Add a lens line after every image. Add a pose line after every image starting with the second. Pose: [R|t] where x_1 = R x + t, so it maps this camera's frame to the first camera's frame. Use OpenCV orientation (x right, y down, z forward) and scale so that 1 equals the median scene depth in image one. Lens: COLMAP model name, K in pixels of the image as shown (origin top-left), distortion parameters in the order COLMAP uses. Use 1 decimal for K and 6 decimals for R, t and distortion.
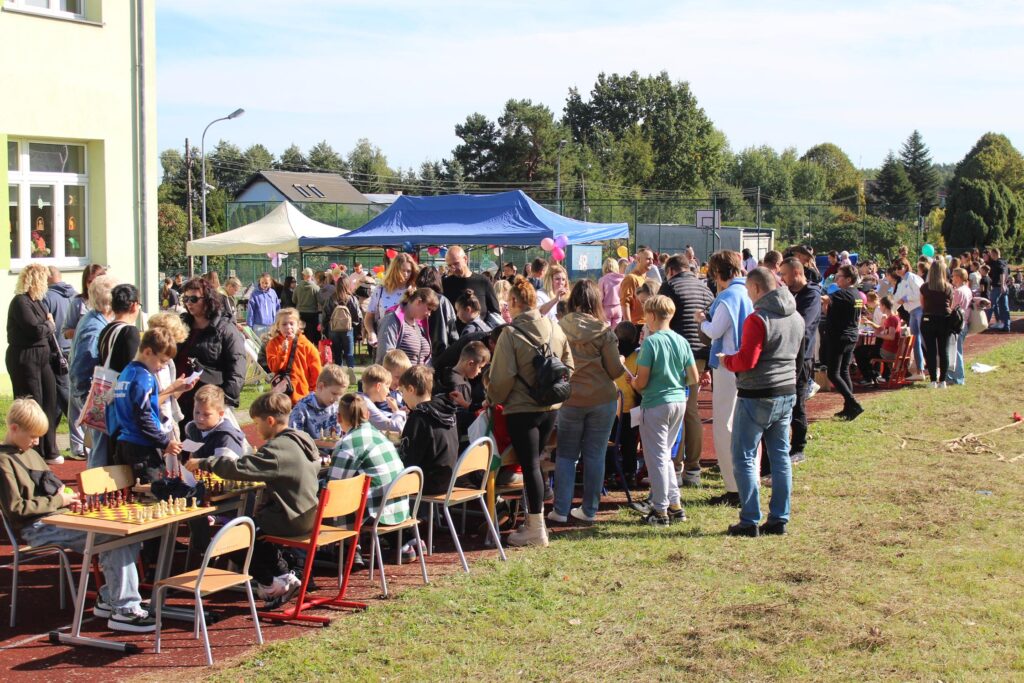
lens RADIAL K [[1603.0, 0, 512.0], [0, 1603.0, 341.5], [0, 0, 1]] dist [-0.013984, 0.121699]
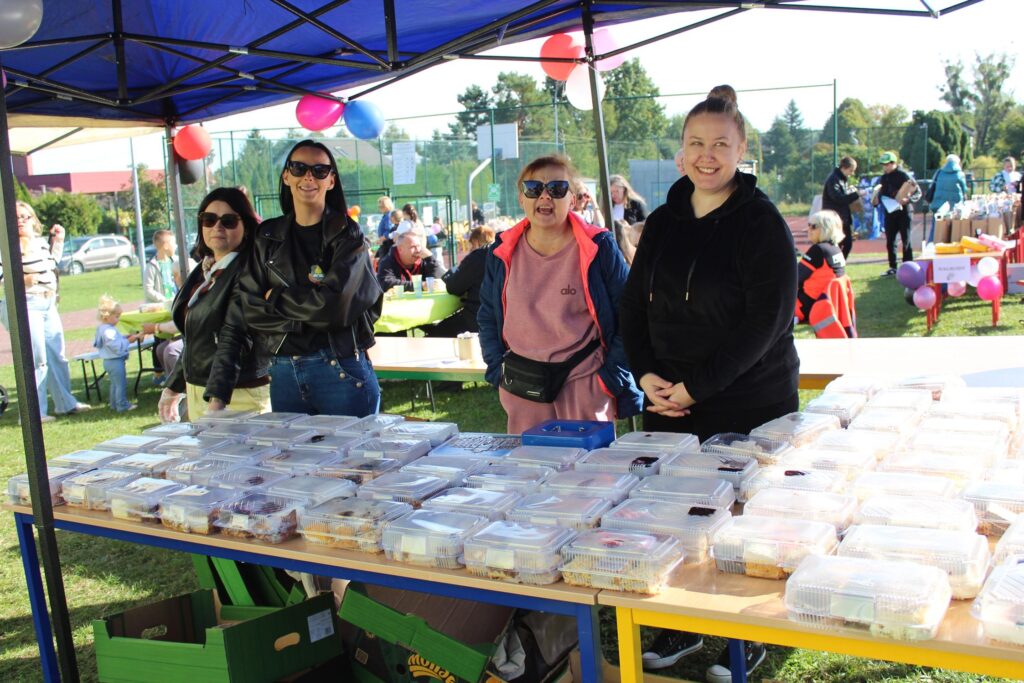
lens RADIAL K [[1054.6, 0, 512.0], [0, 1054.6, 341.5], [0, 0, 1]] dist [-0.115114, 0.115885]
pose [[0.999022, -0.043994, 0.004355, -0.004525], [0.043523, 0.996025, 0.077722, -0.006283], [-0.007757, -0.077457, 0.996966, 0.167973]]
